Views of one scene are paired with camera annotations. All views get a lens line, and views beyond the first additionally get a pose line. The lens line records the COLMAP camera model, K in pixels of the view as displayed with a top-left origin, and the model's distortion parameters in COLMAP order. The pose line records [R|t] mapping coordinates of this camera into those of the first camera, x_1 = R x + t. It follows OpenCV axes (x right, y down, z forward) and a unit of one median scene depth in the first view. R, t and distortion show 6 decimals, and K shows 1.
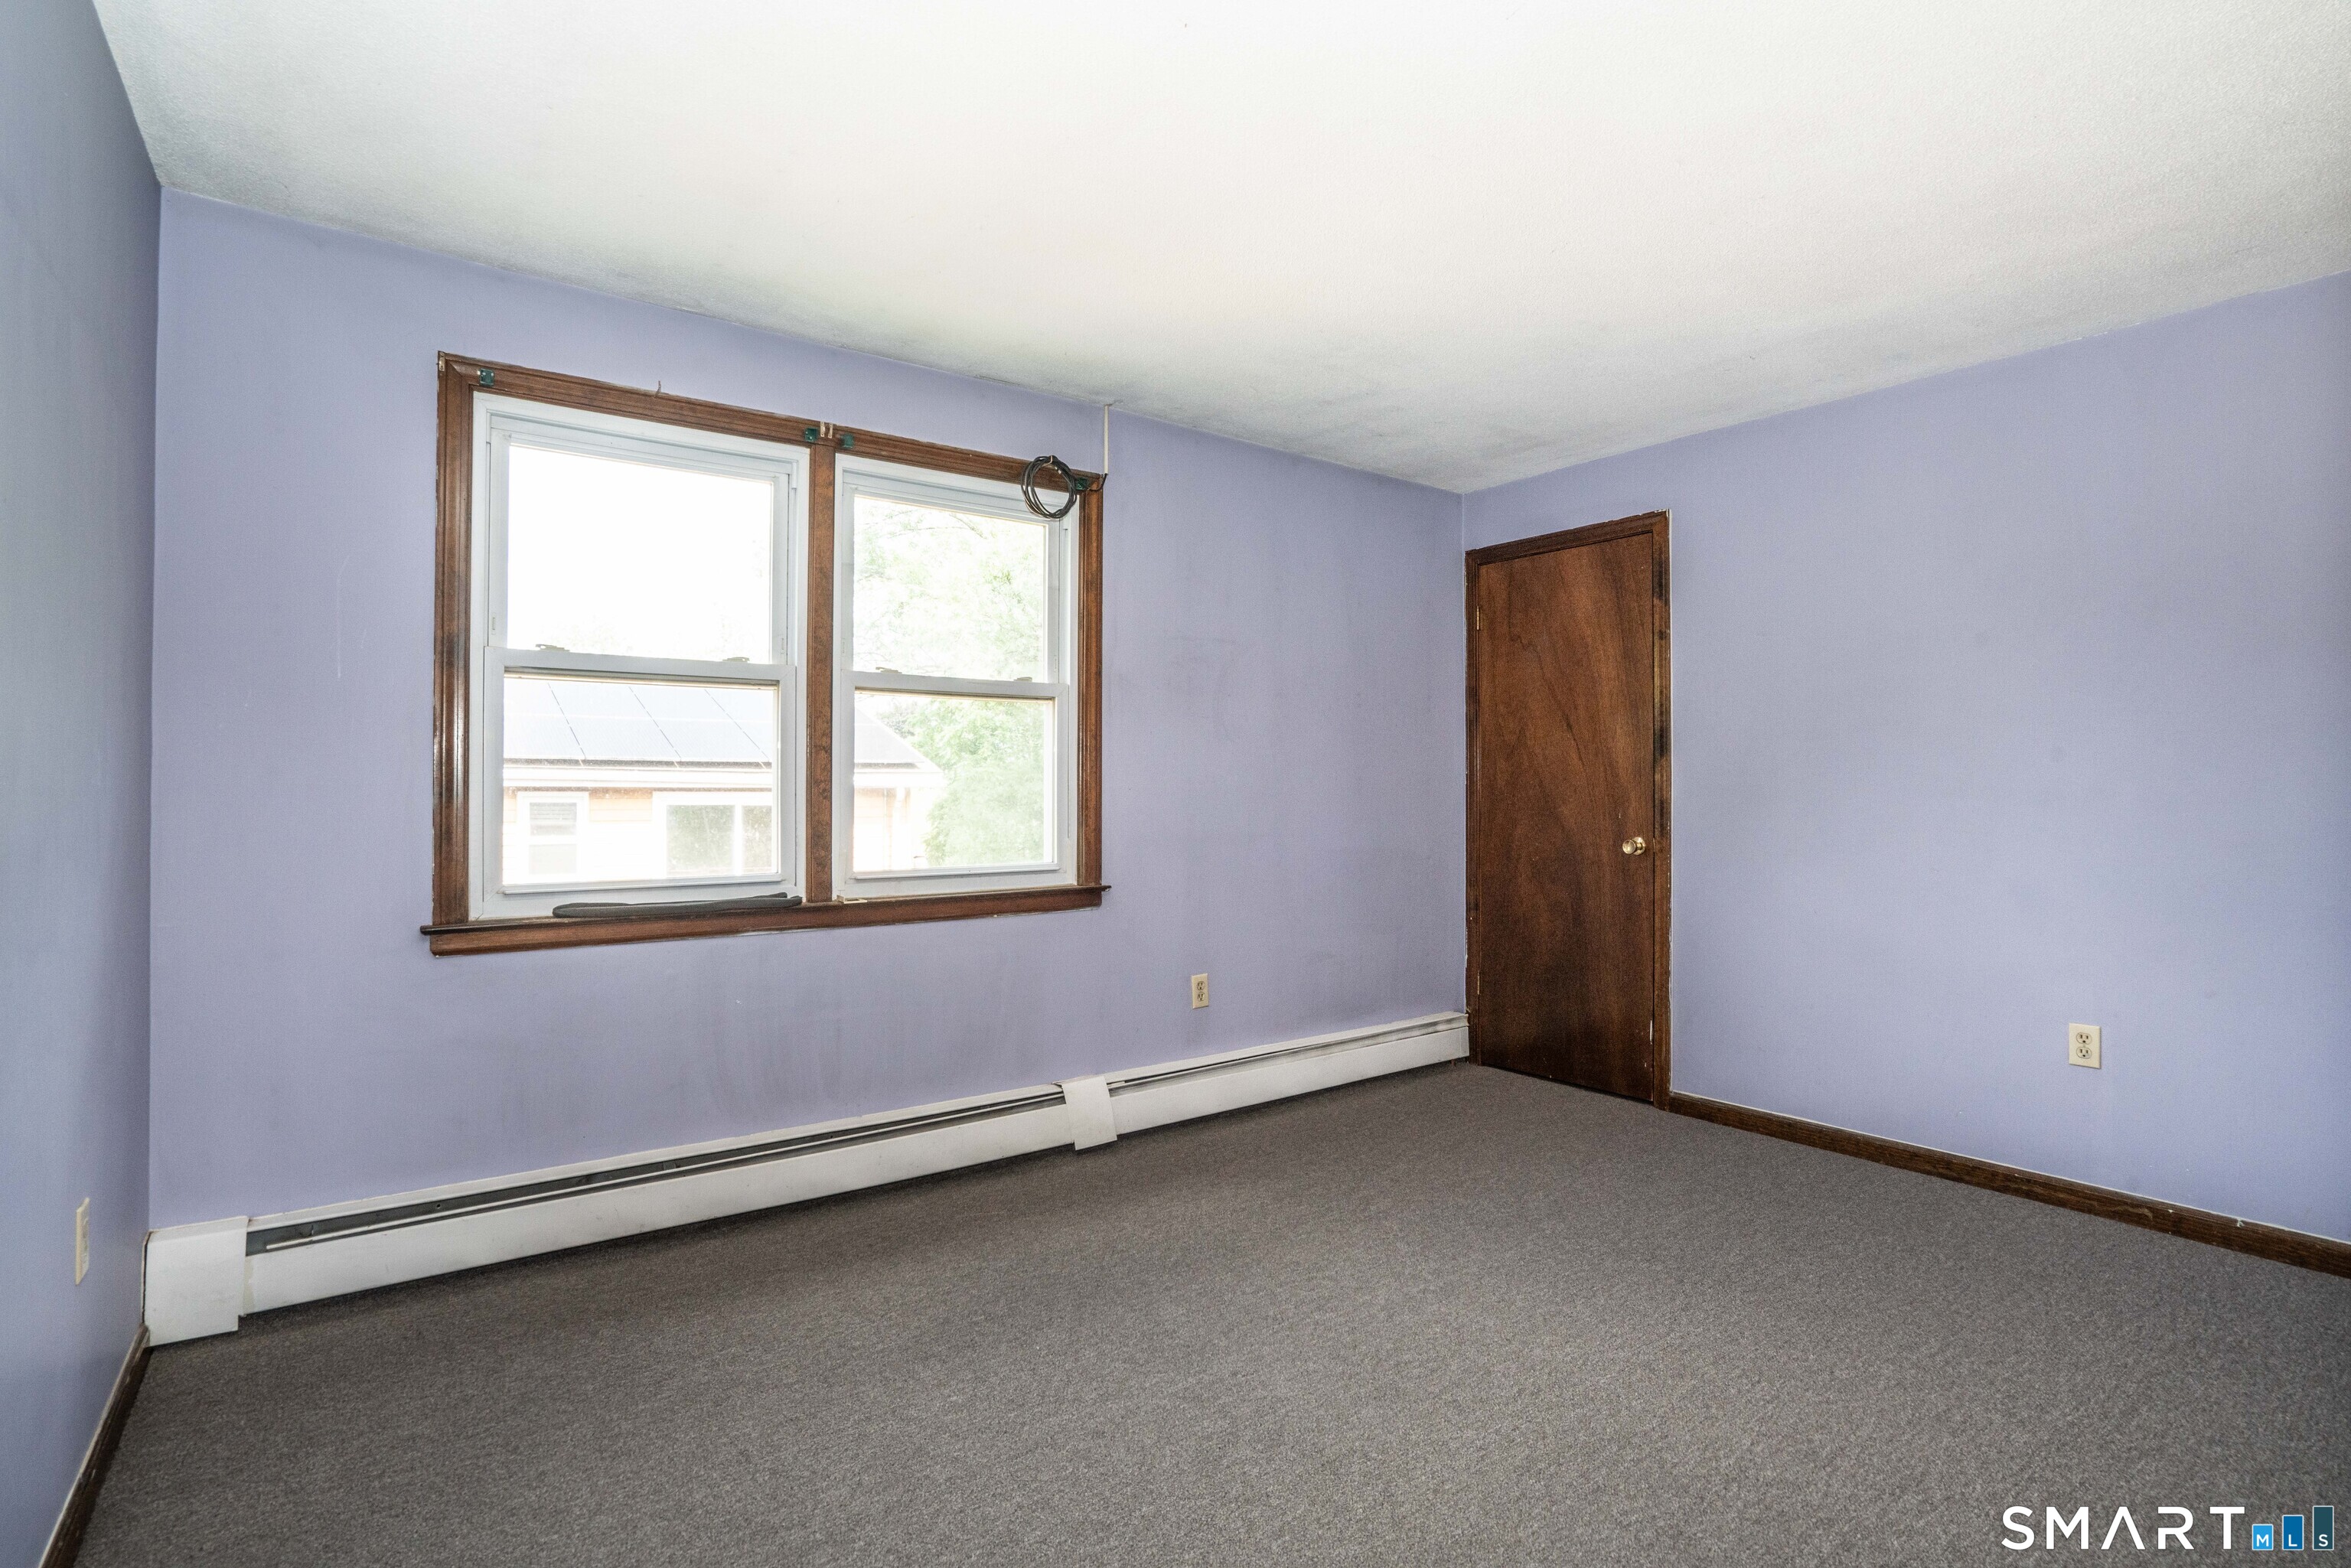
lens RADIAL K [[1132.6, 0, 1175.5], [0, 1132.6, 784.0], [0, 0, 1]] dist [-0.001133, 0.000114]
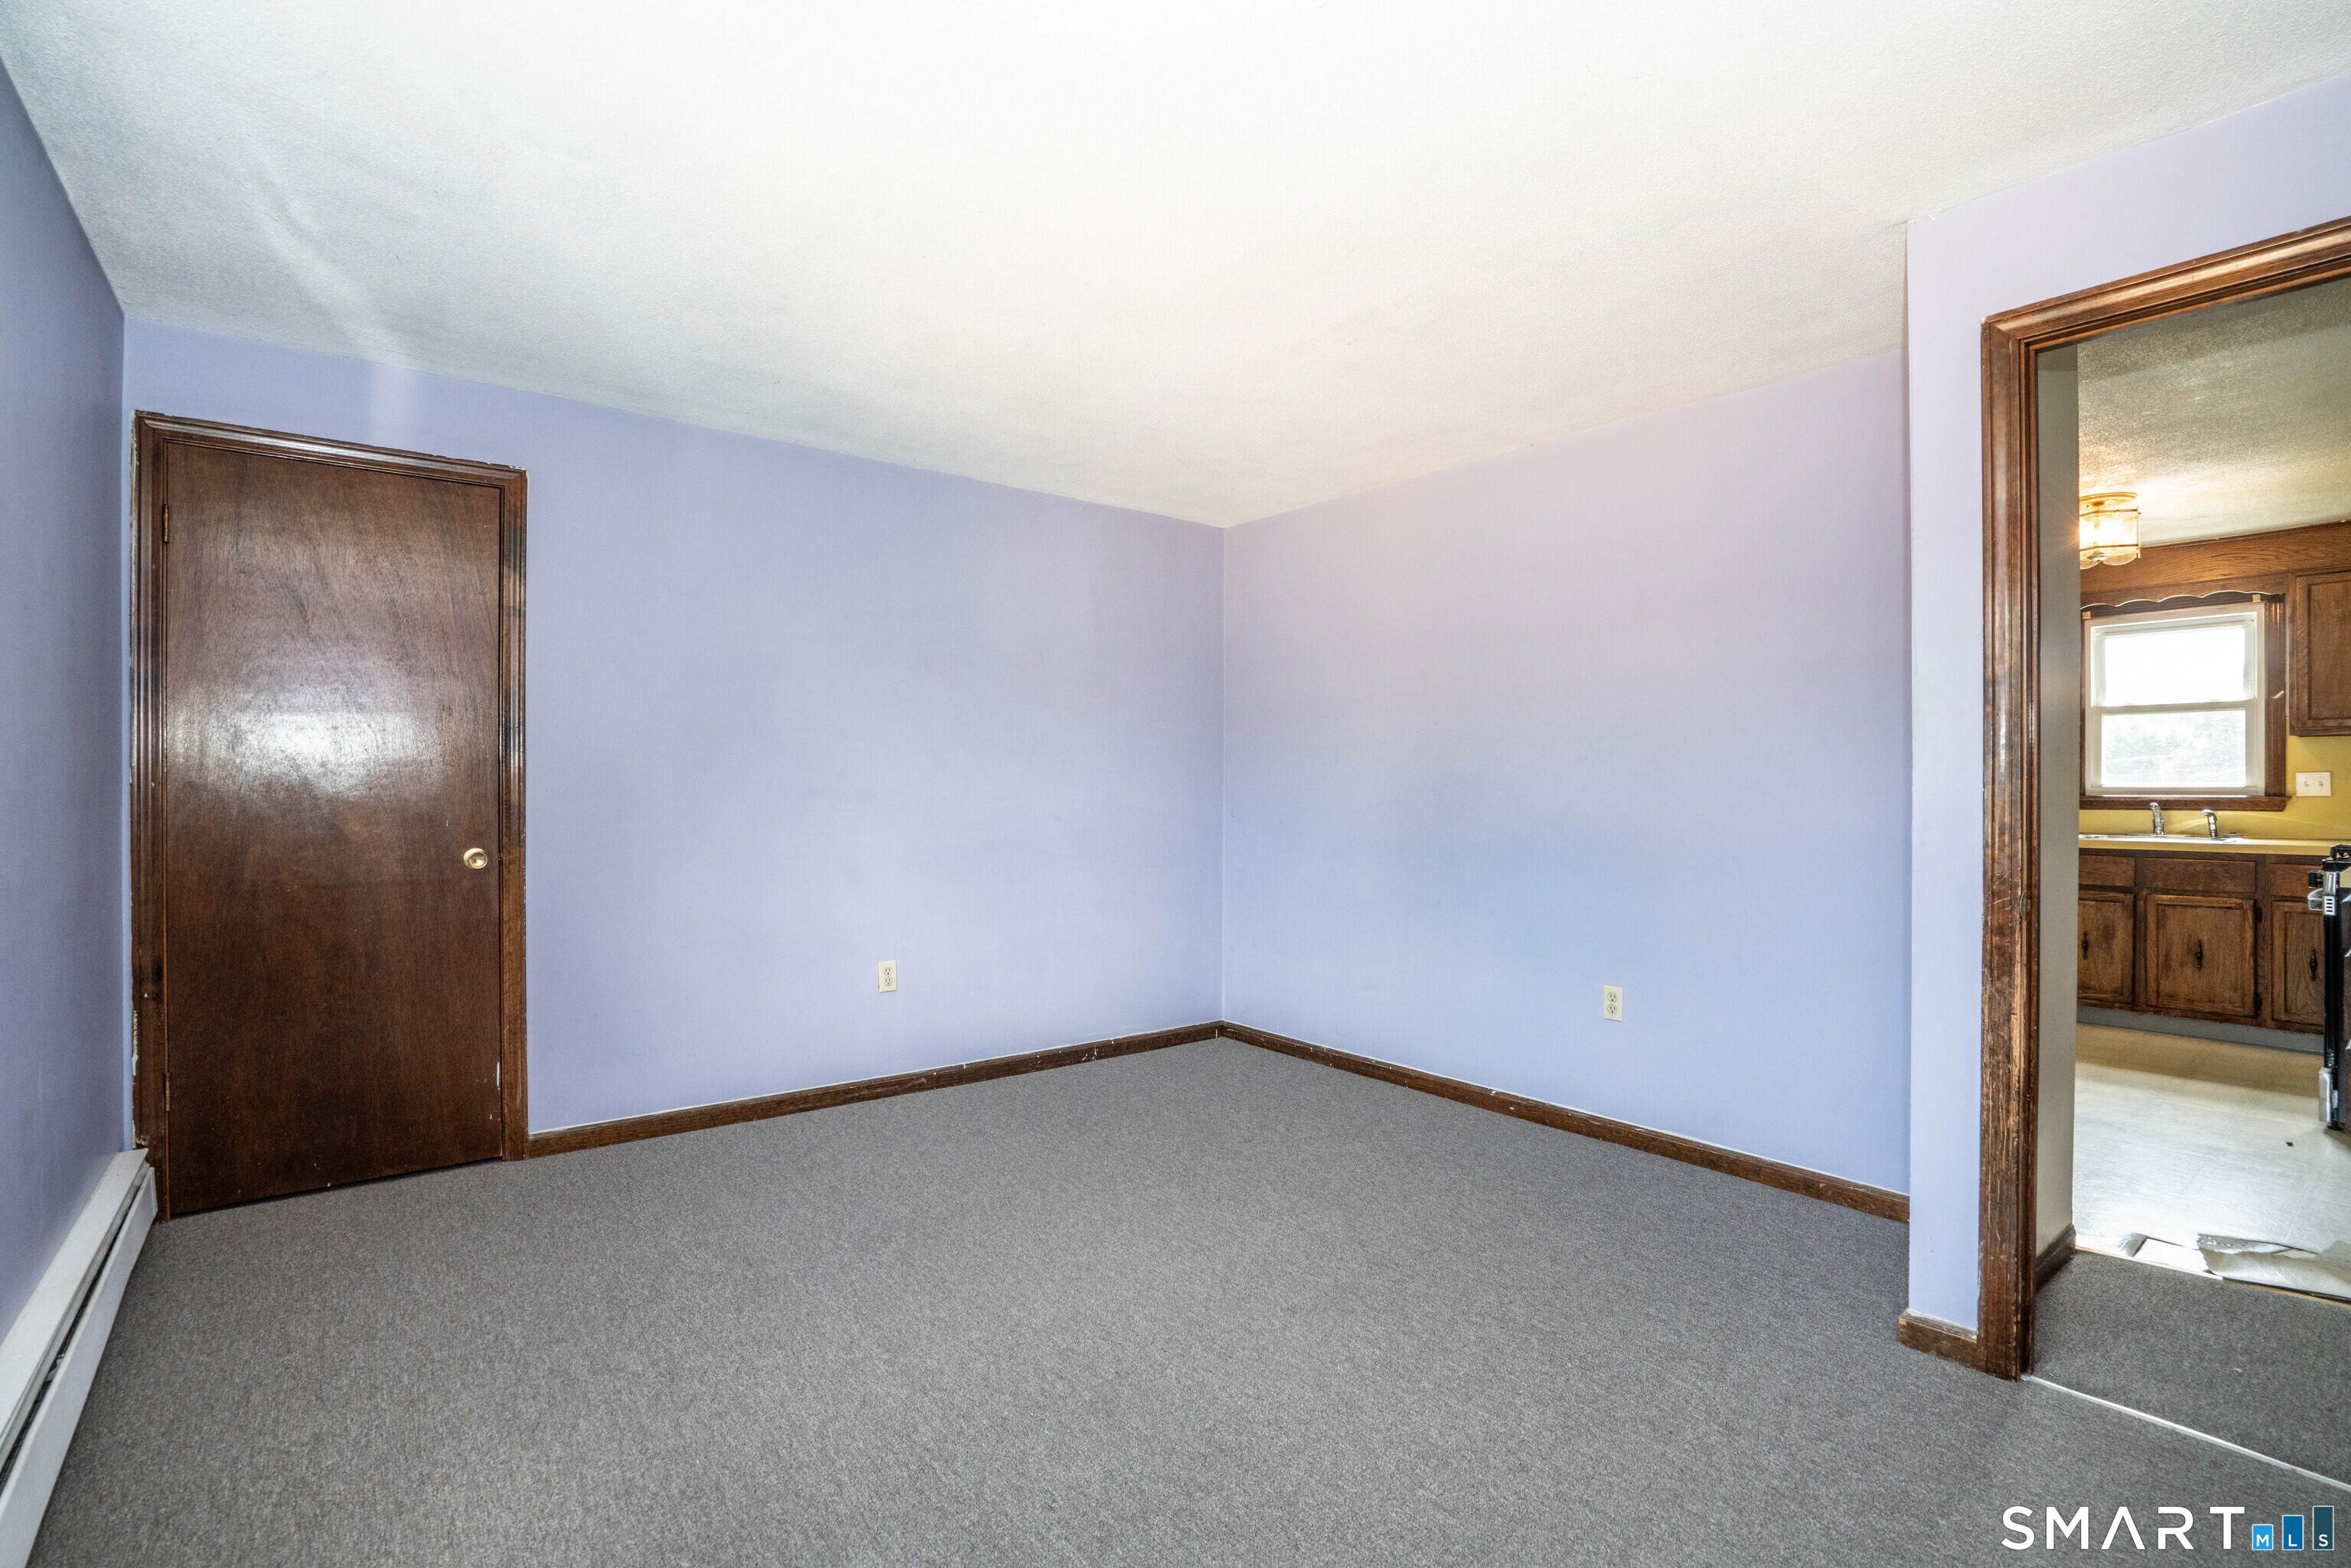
lens RADIAL K [[1090.2, 0, 1188.5], [0, 1090.2, 785.6], [0, 0, 1]] dist [-0.060323, 0.024750]
pose [[-0.039657, 0.003750, 0.999206, -0.471672], [-0.006829, 0.999969, -0.004024, 0.001322], [-0.999190, -0.006984, -0.039630, 0.611804]]
